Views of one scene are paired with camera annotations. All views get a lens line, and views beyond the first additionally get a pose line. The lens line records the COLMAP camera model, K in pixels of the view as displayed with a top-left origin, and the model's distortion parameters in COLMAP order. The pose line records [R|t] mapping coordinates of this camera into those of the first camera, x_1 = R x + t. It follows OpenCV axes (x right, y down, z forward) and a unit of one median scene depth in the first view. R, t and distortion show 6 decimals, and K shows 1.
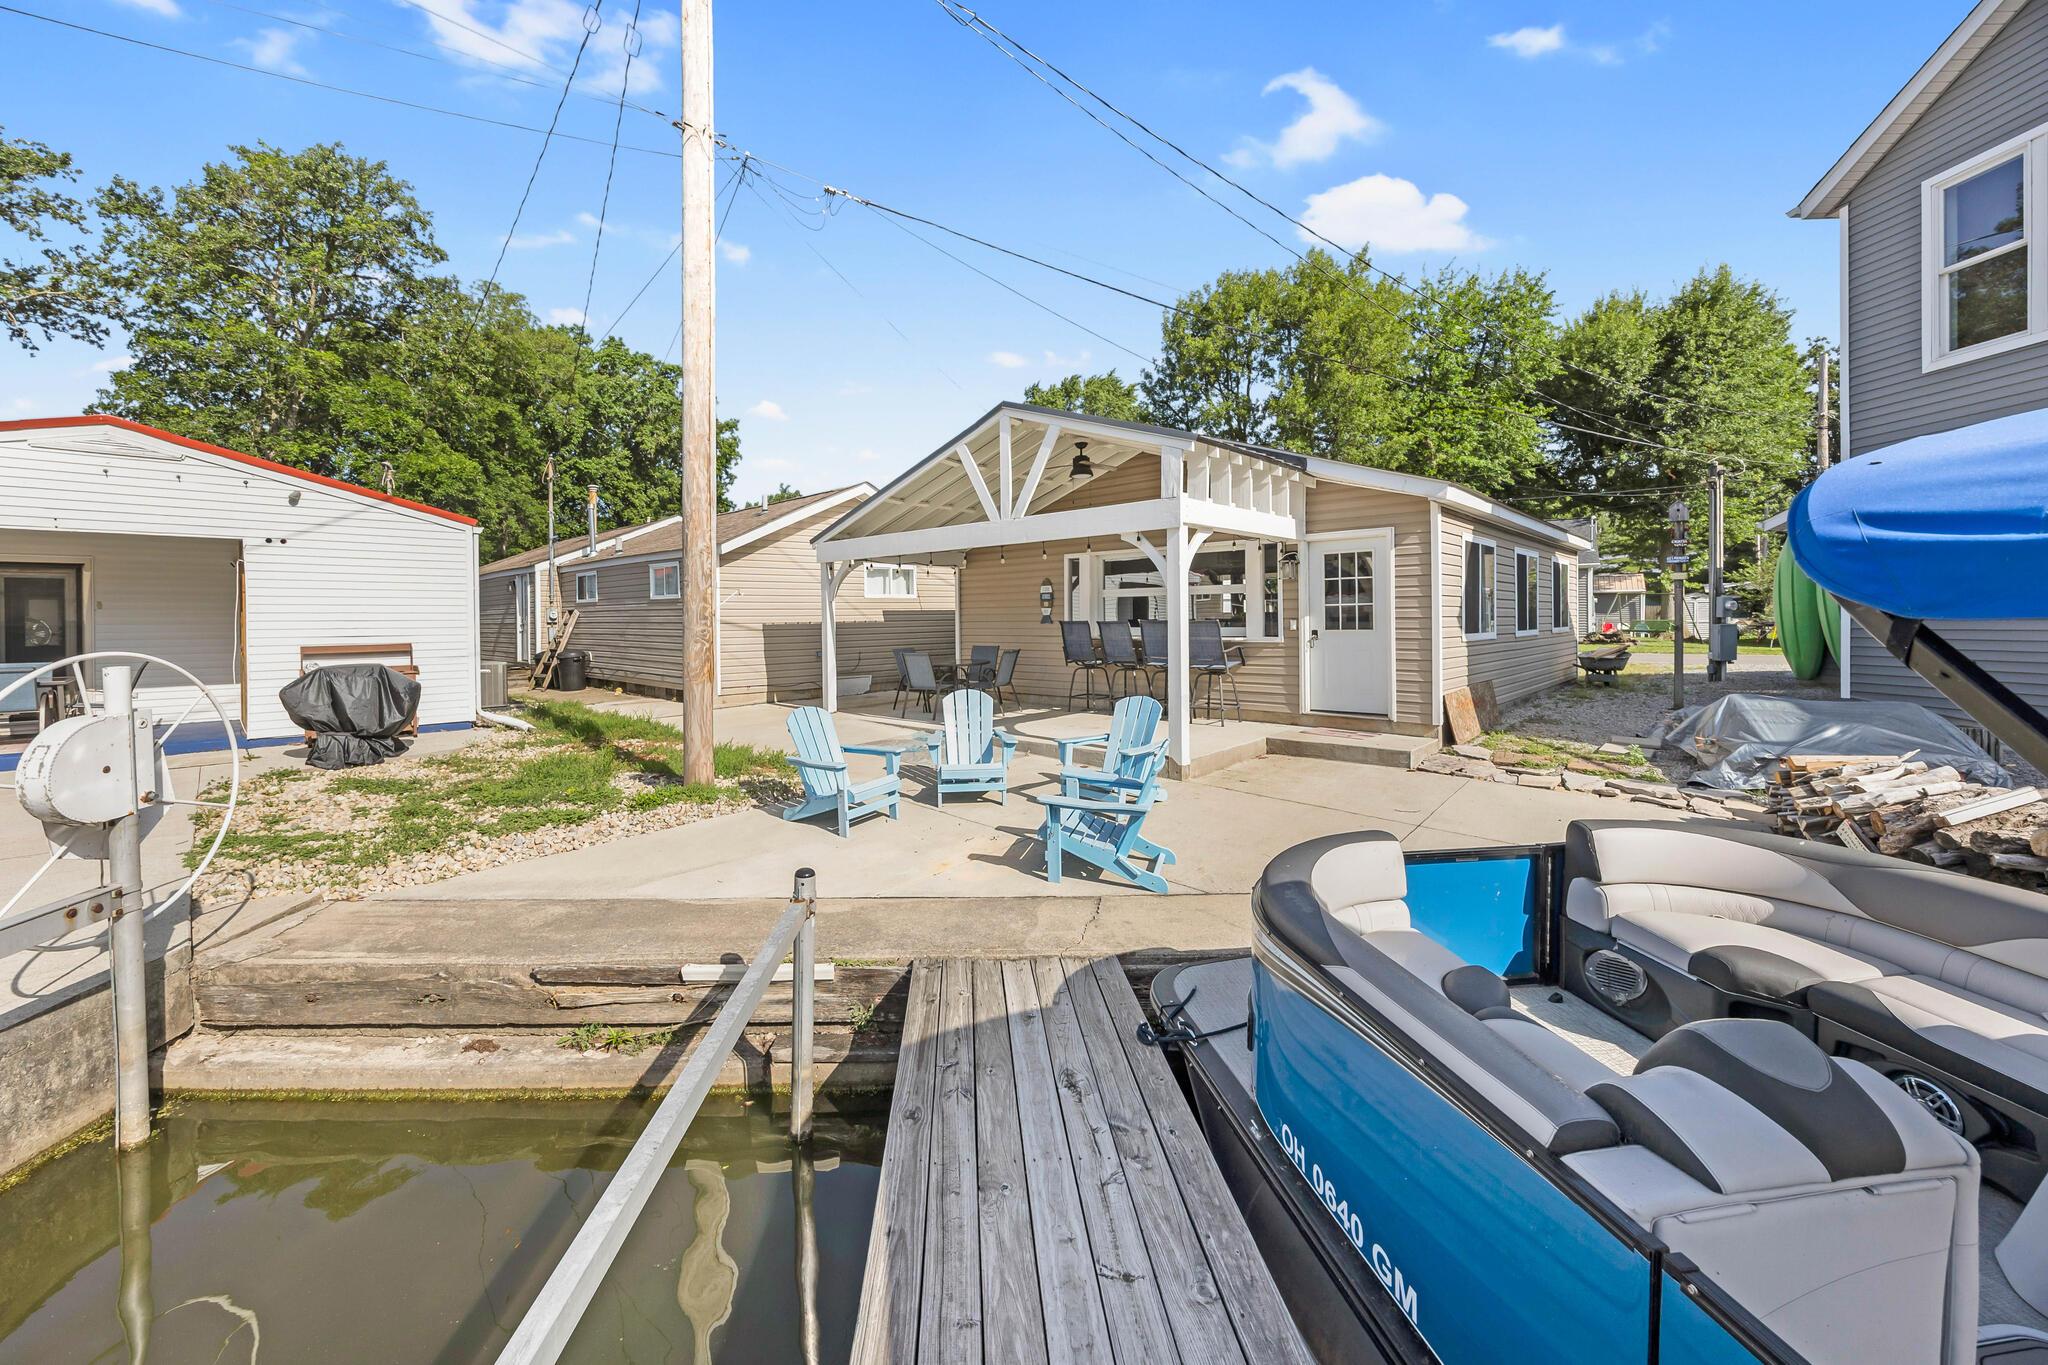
lens RADIAL K [[824.8, 0, 973.0], [0, 824.8, 635.2], [0, 0, 1]] dist [0.000714, -0.000238]
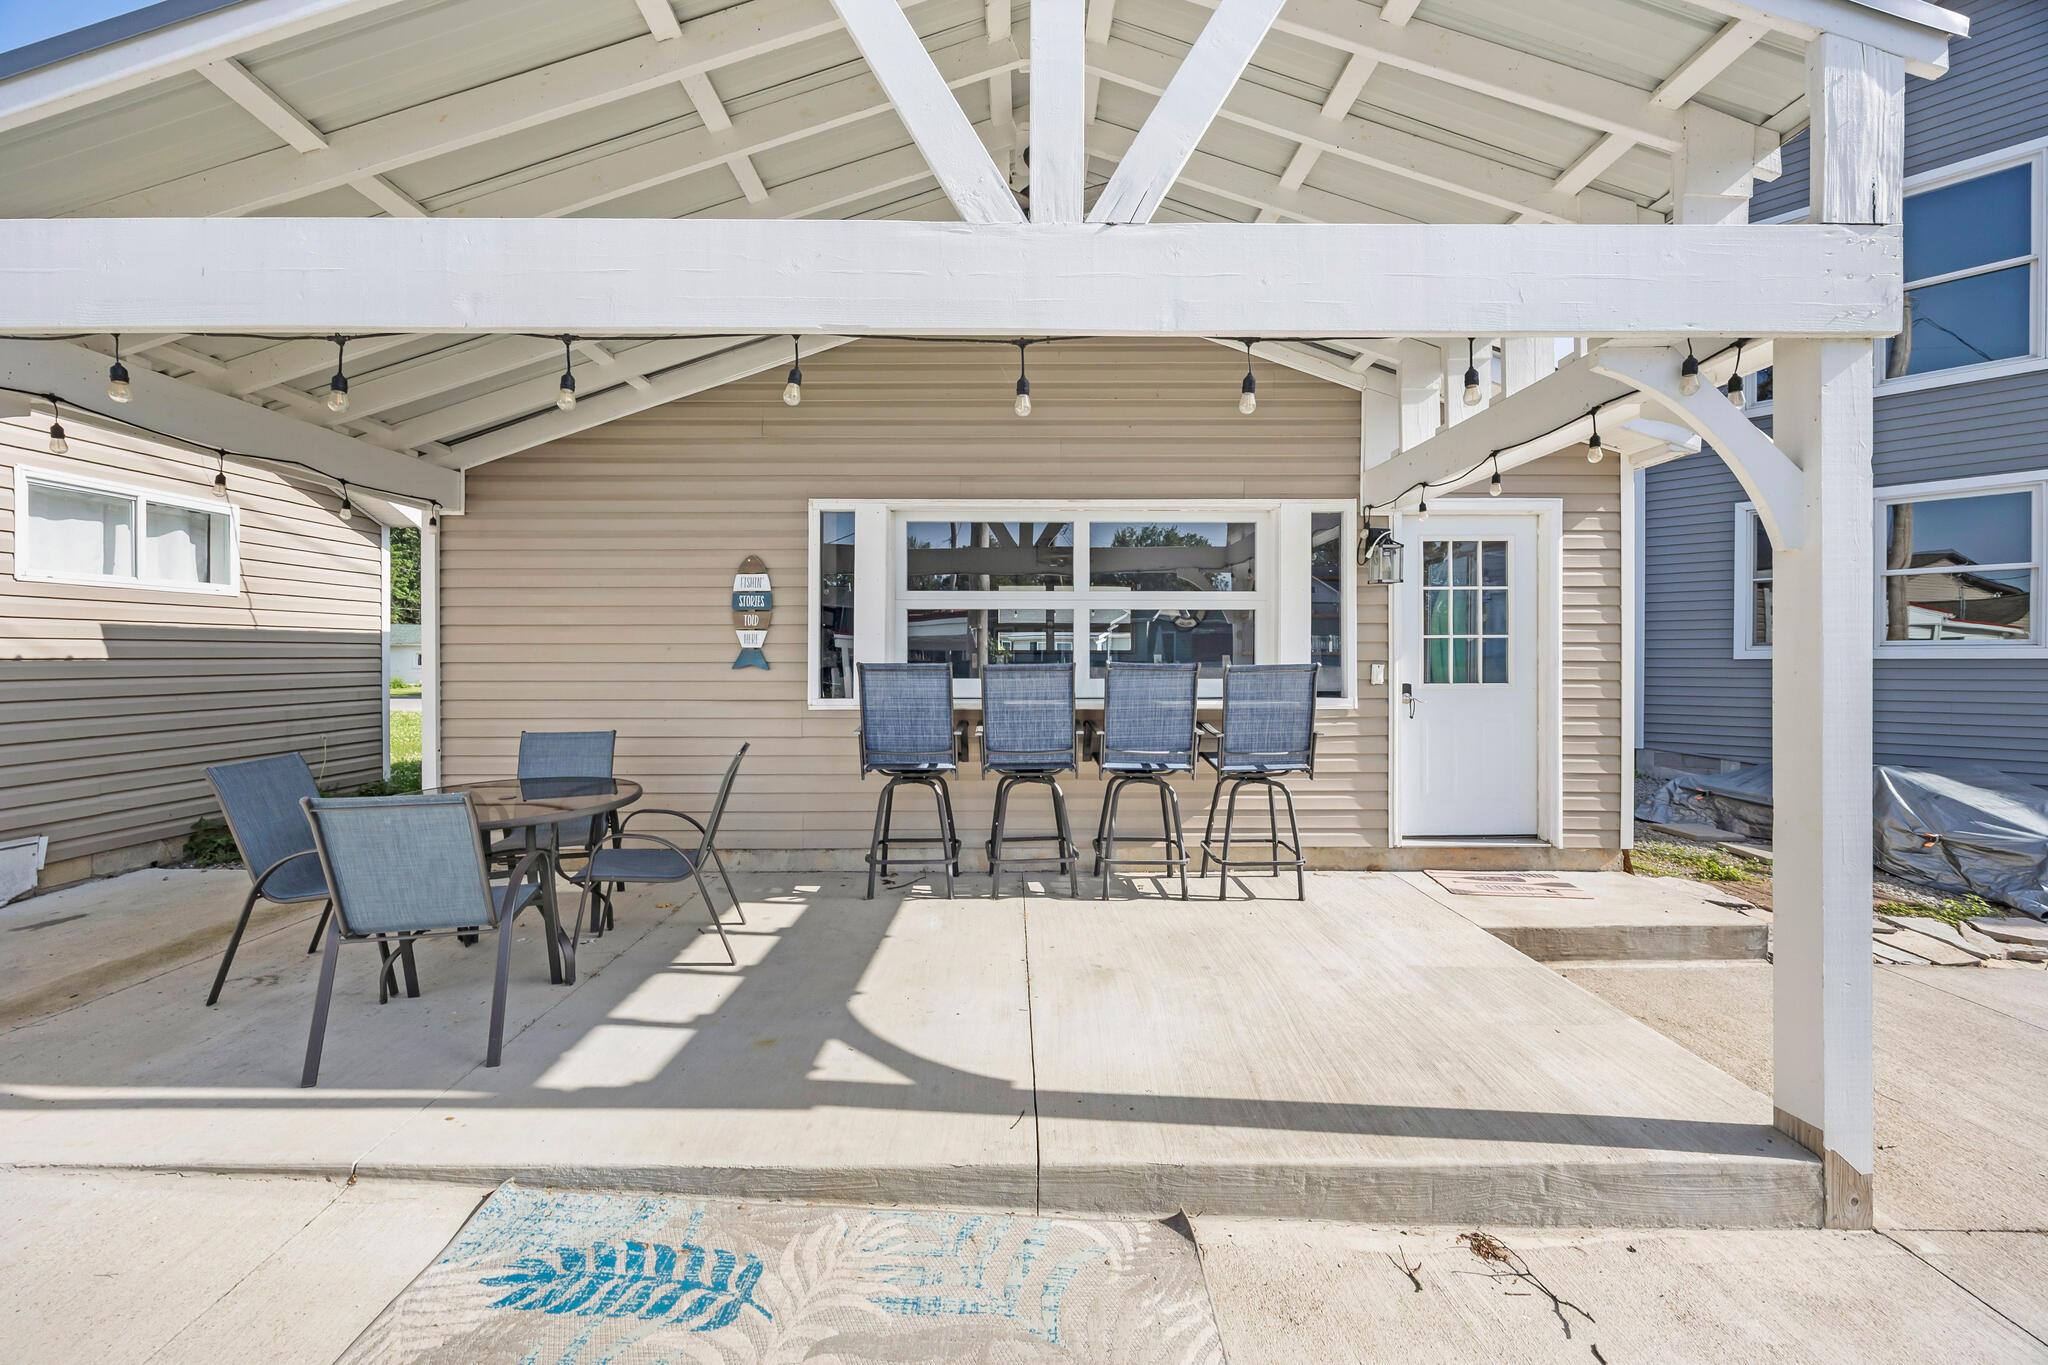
lens RADIAL K [[824.8, 0, 1015.2], [0, 824.8, 663.0], [0, 0, 1]] dist [0.000714, -0.000238]
pose [[0.704939, -0.001709, 0.709265, -0.095585], [0.006354, 0.999972, -0.003907, -0.013616], [-0.709239, 0.007261, 0.704931, 0.580929]]
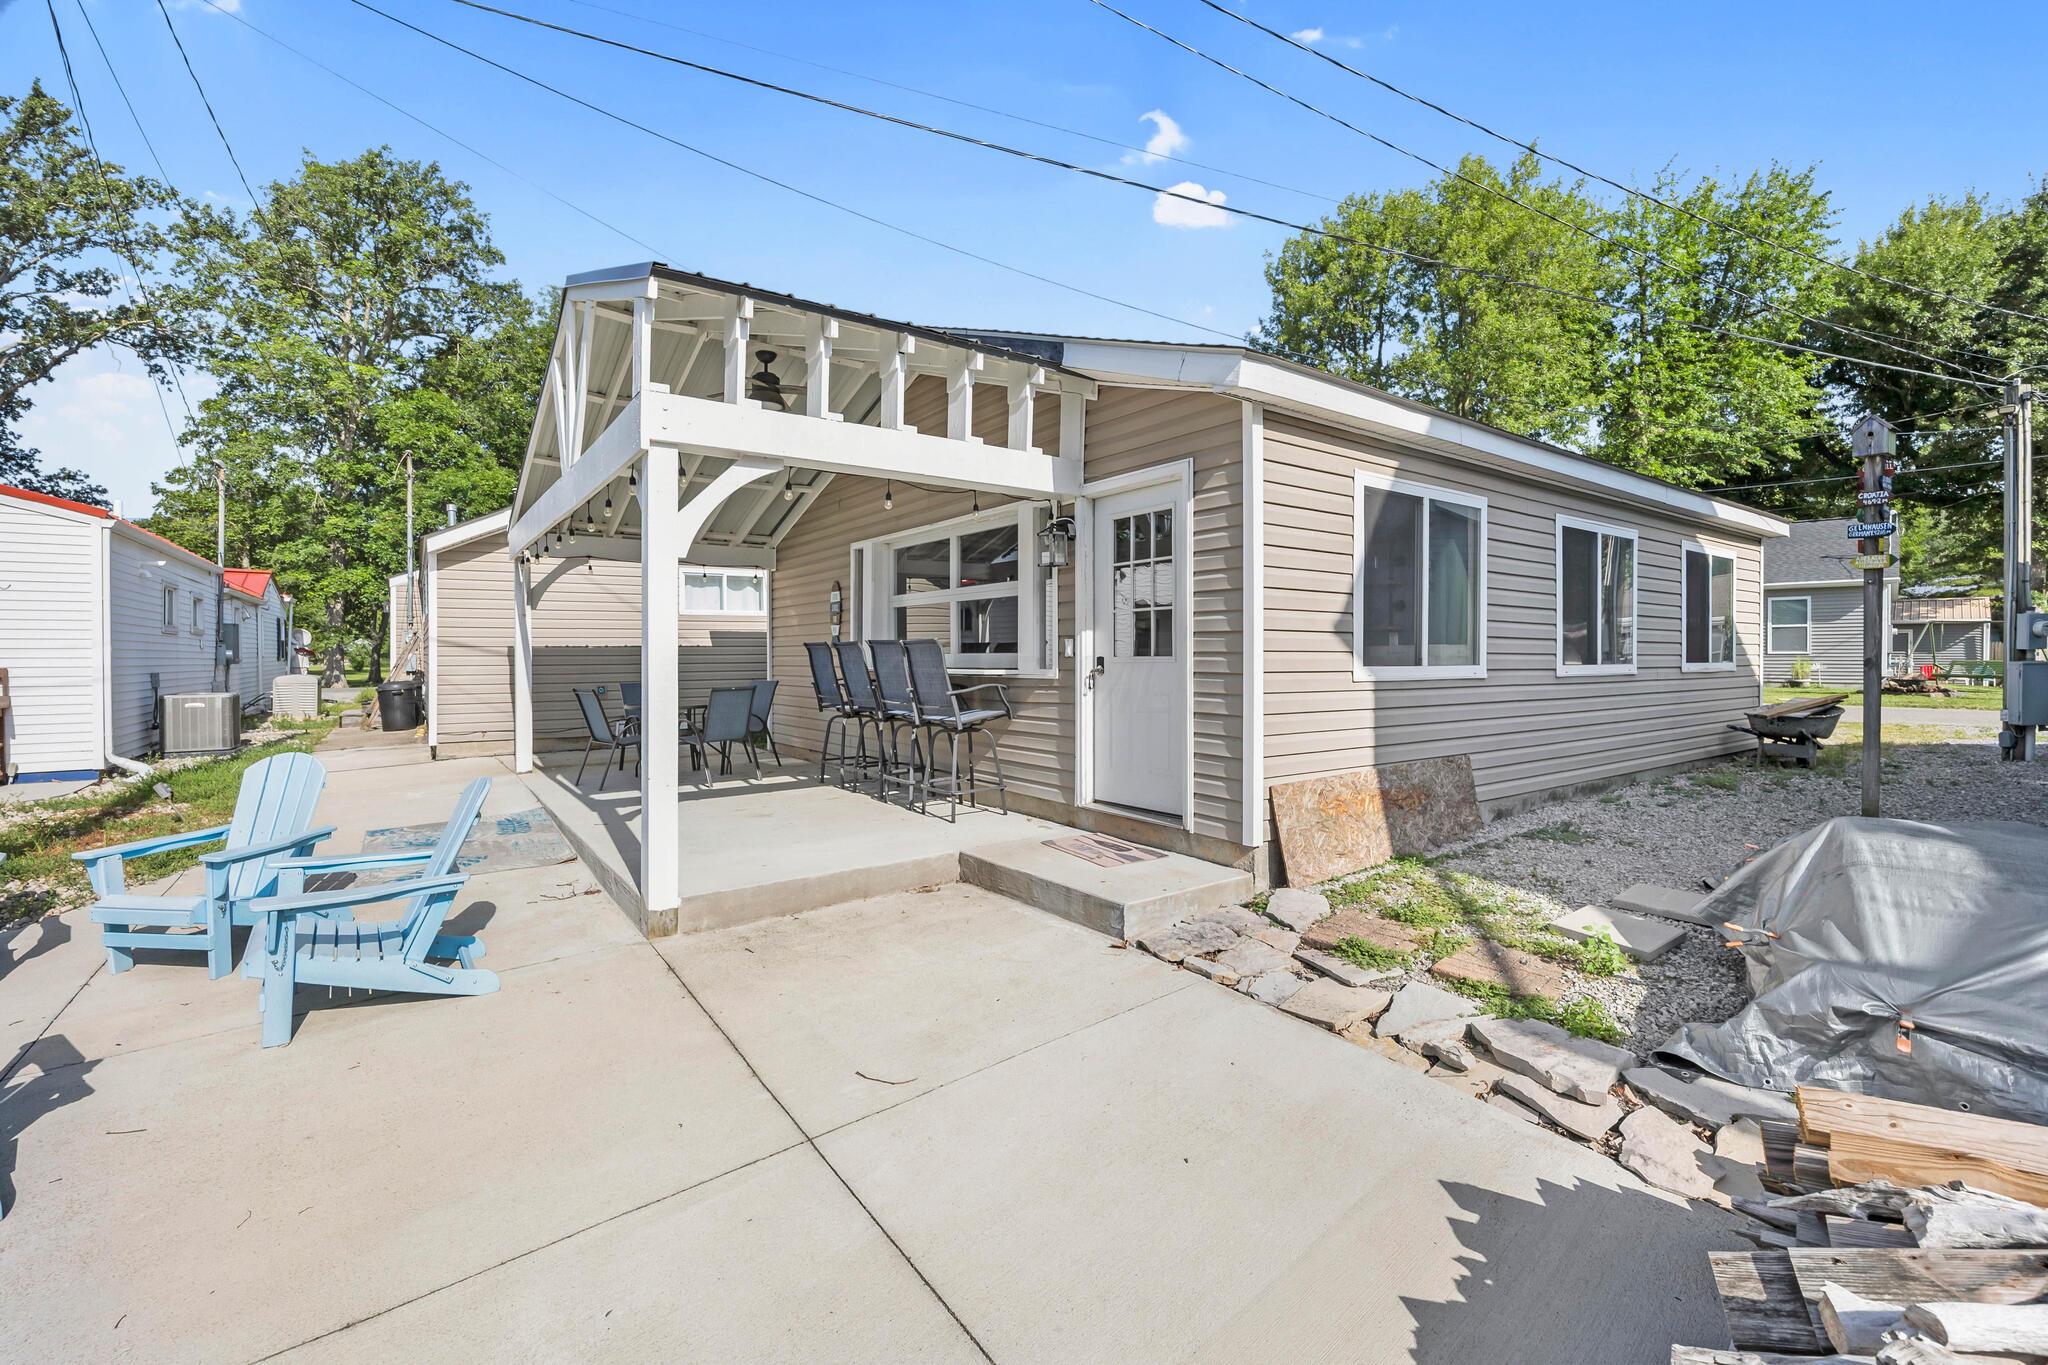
lens RADIAL K [[902.8, 0, 1025.5], [0, 902.8, 673.1], [0, 0, 1]] dist [-0.013266, -0.000443]
pose [[0.985327, 0.011560, -0.170283, 0.337165], [-0.011747, 0.999931, -0.000088, 0.003782], [0.170270, 0.002087, 0.985395, 0.282947]]
